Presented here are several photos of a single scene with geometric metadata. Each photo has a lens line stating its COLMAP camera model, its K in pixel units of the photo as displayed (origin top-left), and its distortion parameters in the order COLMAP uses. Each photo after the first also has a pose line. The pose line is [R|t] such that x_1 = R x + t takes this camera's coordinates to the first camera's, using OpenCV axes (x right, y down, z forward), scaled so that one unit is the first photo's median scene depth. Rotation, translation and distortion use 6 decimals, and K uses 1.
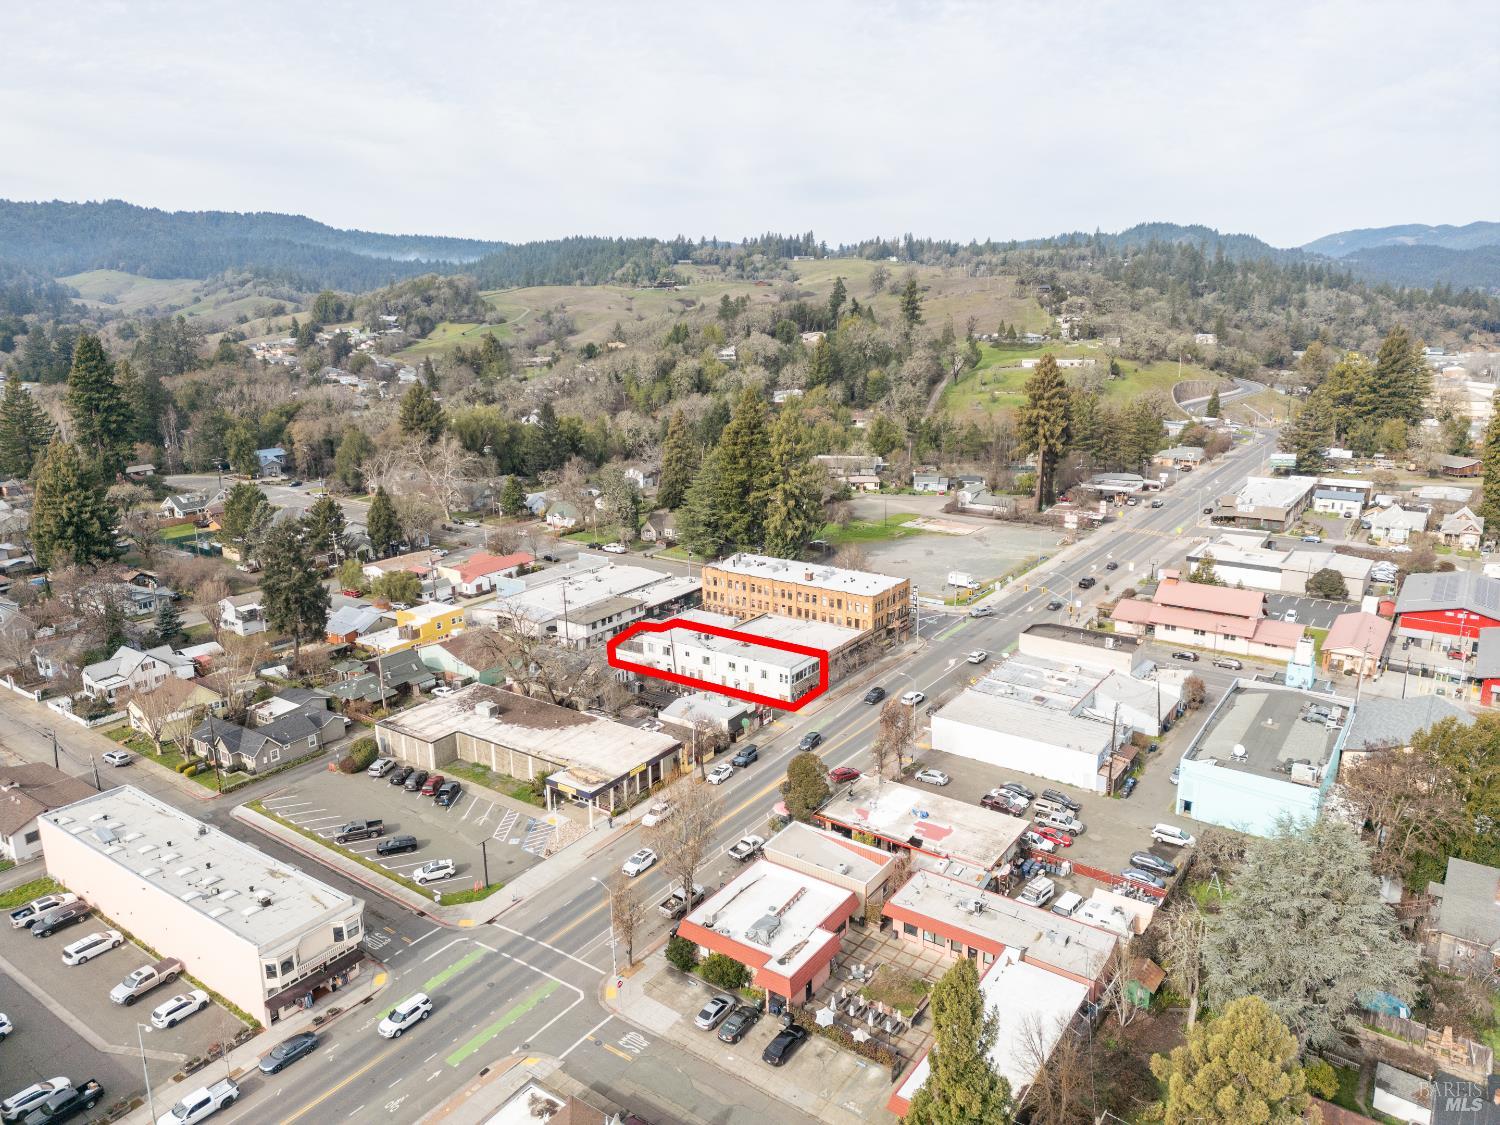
lens RADIAL K [[1034.2, 0, 754.3], [0, 1034.2, 561.7], [0, 0, 1]] dist [0.017764, -0.019945]
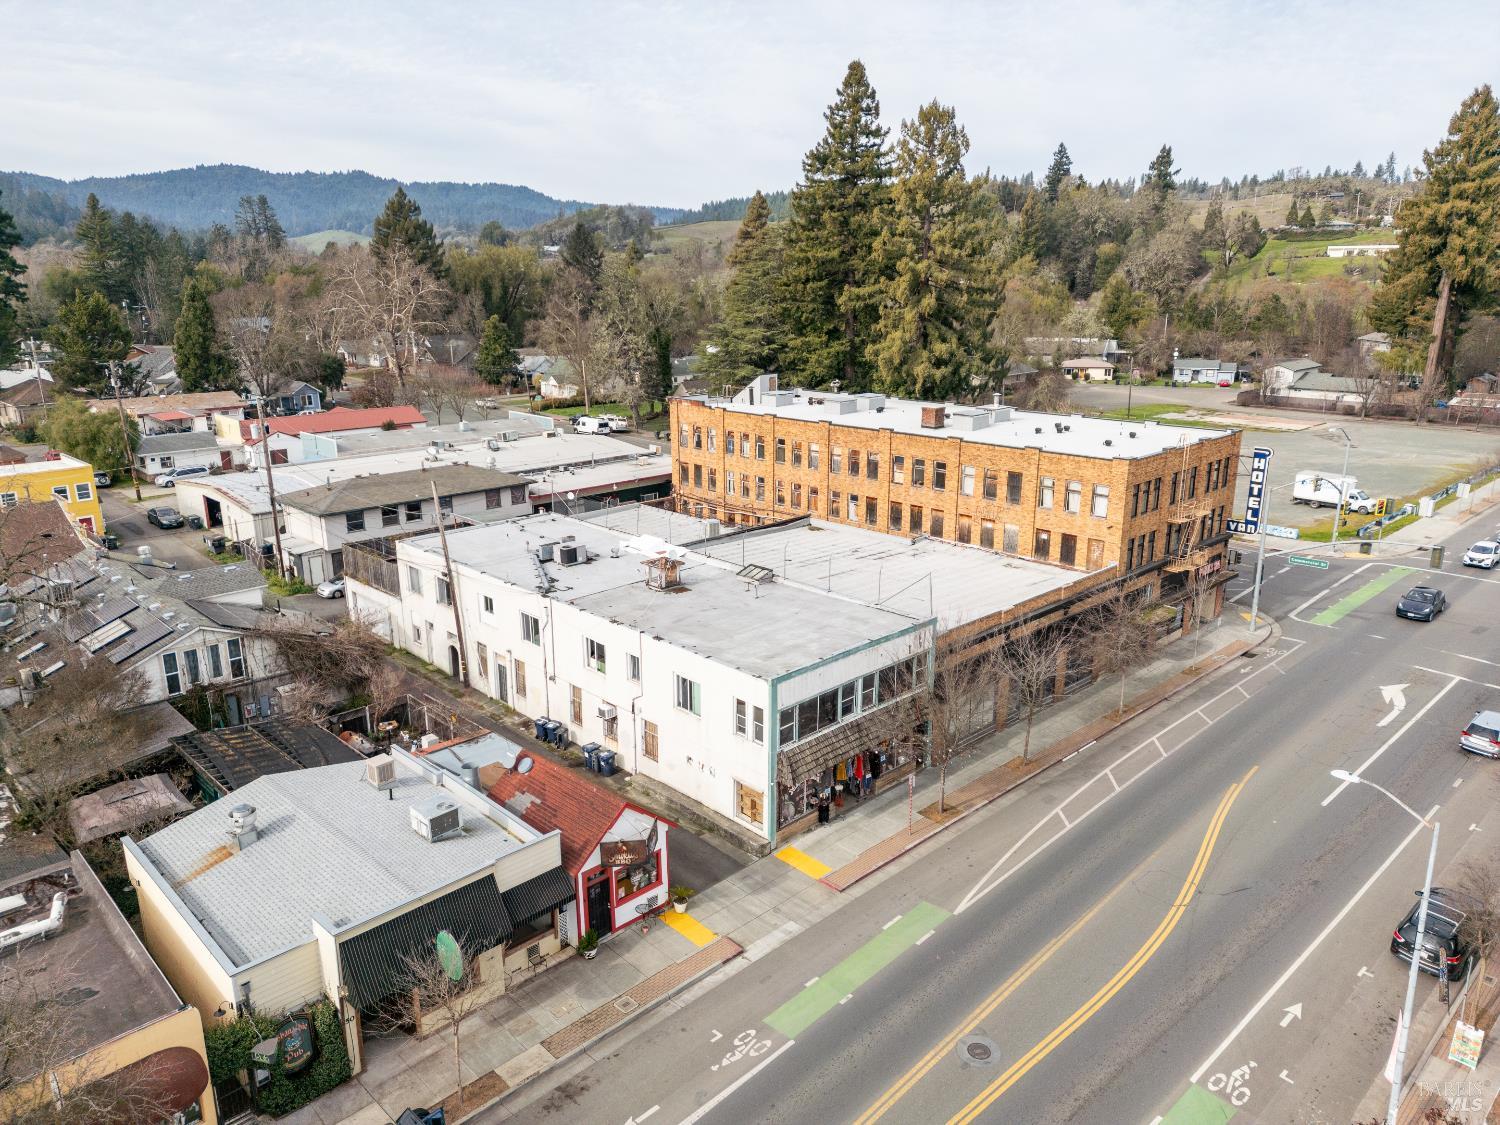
lens RADIAL K [[1034.2, 0, 739.6], [0, 1034.2, 556.6], [0, 0, 1]] dist [0.017764, -0.019945]
pose [[0.978030, 0.057339, -0.200424, 0.059497], [-0.054280, 0.998311, 0.020732, 0.055534], [0.201274, -0.009398, 0.979490, 0.612953]]
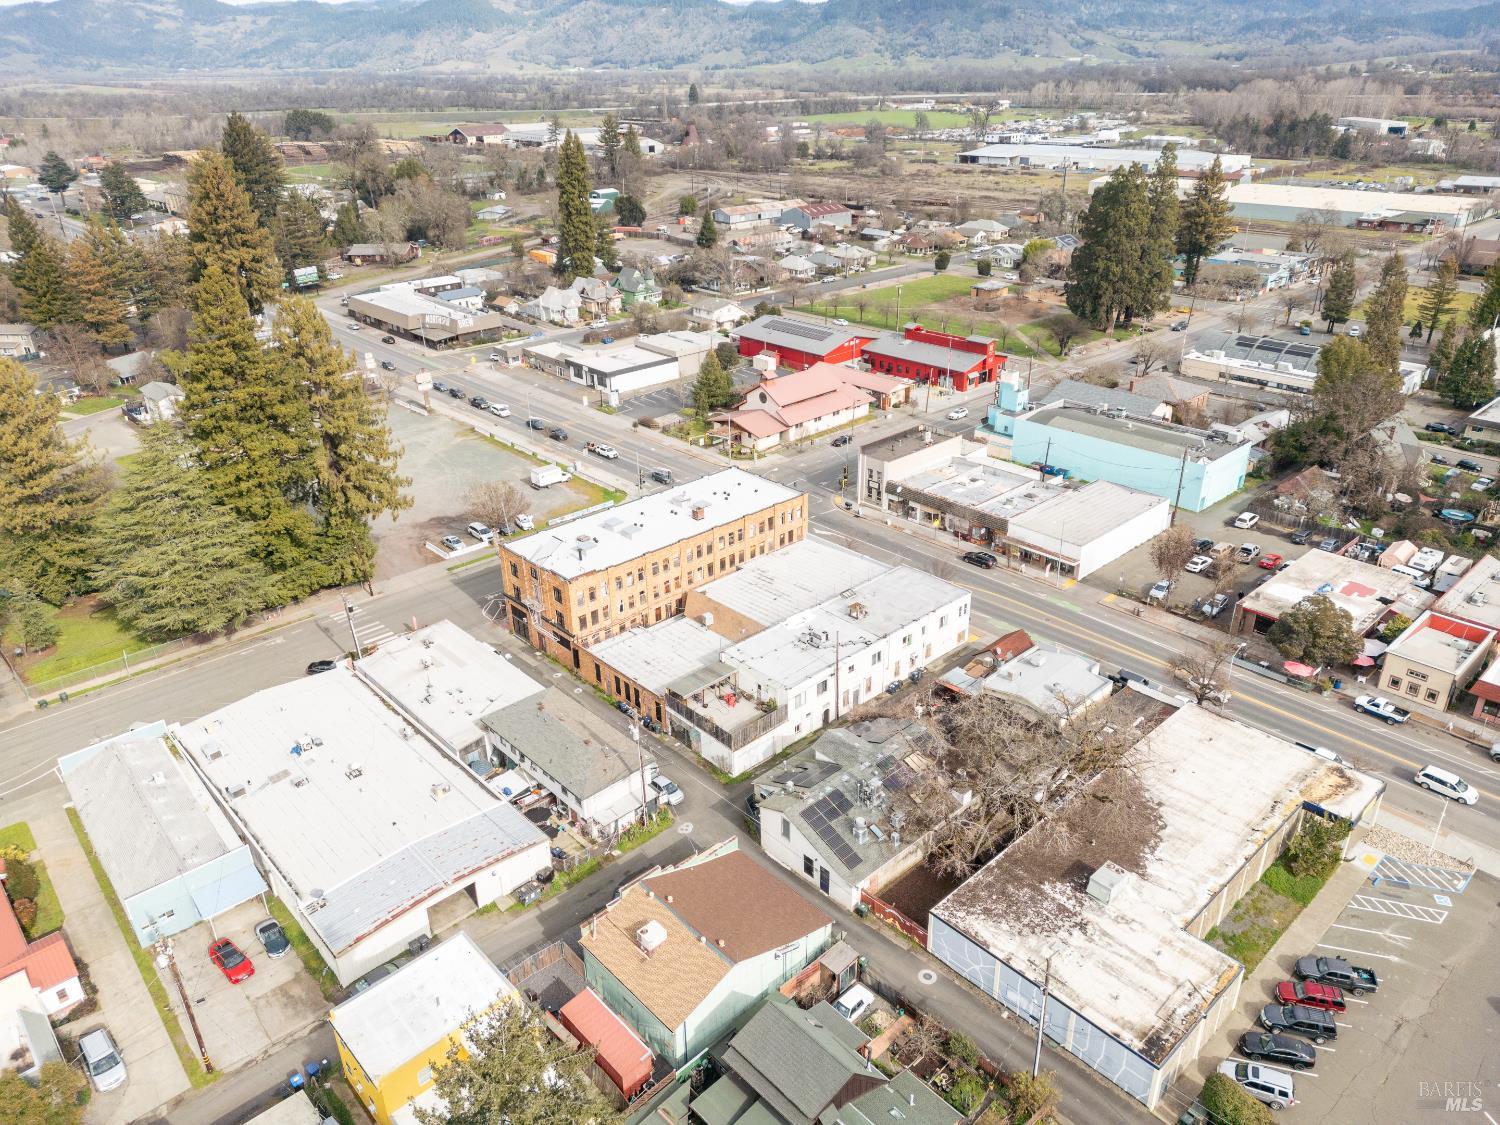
lens RADIAL K [[1034.2, 0, 748.8], [0, 1034.2, 561.0], [0, 0, 1]] dist [0.017764, -0.019945]
pose [[0.204018, -0.414981, 0.886661, -0.523953], [0.253433, 0.897223, 0.361611, -0.183591], [-0.945594, 0.150934, 0.288219, 0.747354]]
